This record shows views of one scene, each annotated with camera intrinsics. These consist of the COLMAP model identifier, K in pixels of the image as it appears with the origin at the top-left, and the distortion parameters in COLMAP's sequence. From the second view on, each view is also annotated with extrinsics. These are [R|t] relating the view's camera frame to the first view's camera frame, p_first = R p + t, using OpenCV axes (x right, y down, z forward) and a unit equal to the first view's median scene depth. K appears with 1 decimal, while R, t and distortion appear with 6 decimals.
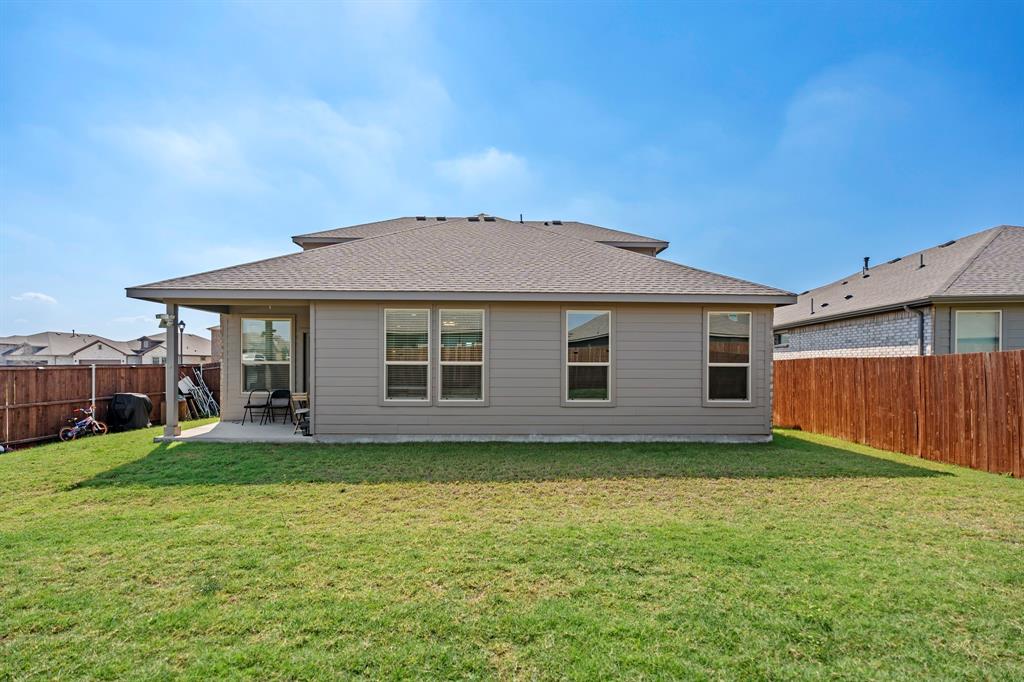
lens RADIAL K [[454.2, 0, 499.6], [0, 454.2, 351.8], [0, 0, 1]] dist [0.005342, 0.000110]
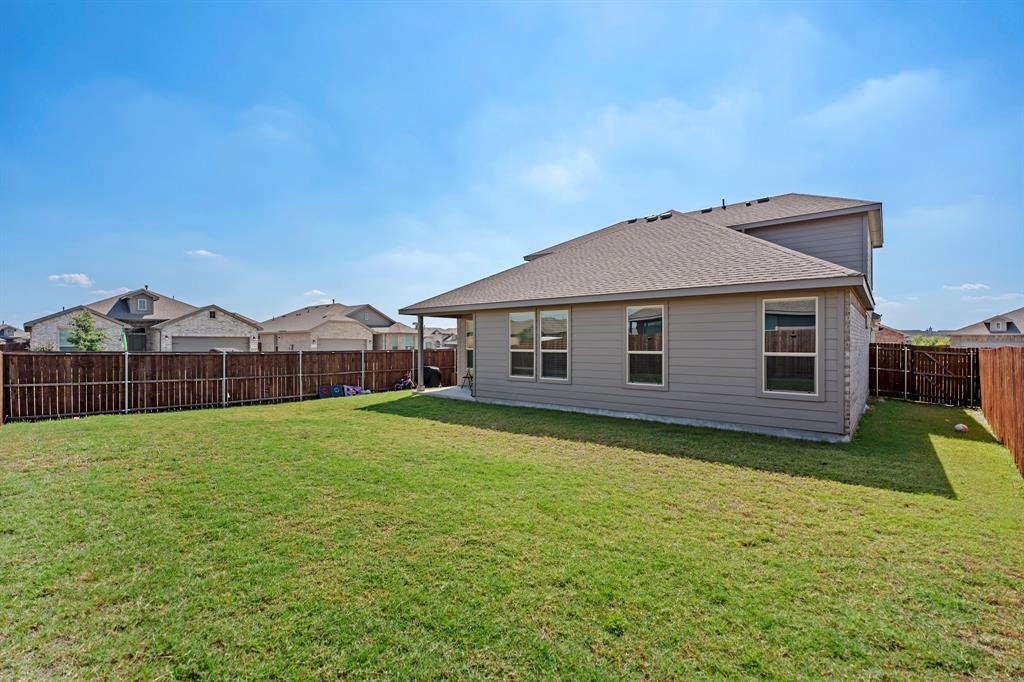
lens RADIAL K [[454.2, 0, 521.5], [0, 454.2, 346.2], [0, 0, 1]] dist [0.005342, 0.000110]
pose [[0.756943, 0.000200, -0.653481, 0.706992], [0.012205, 0.999821, 0.014443, -0.009084], [0.653367, -0.018908, 0.756805, -0.069859]]
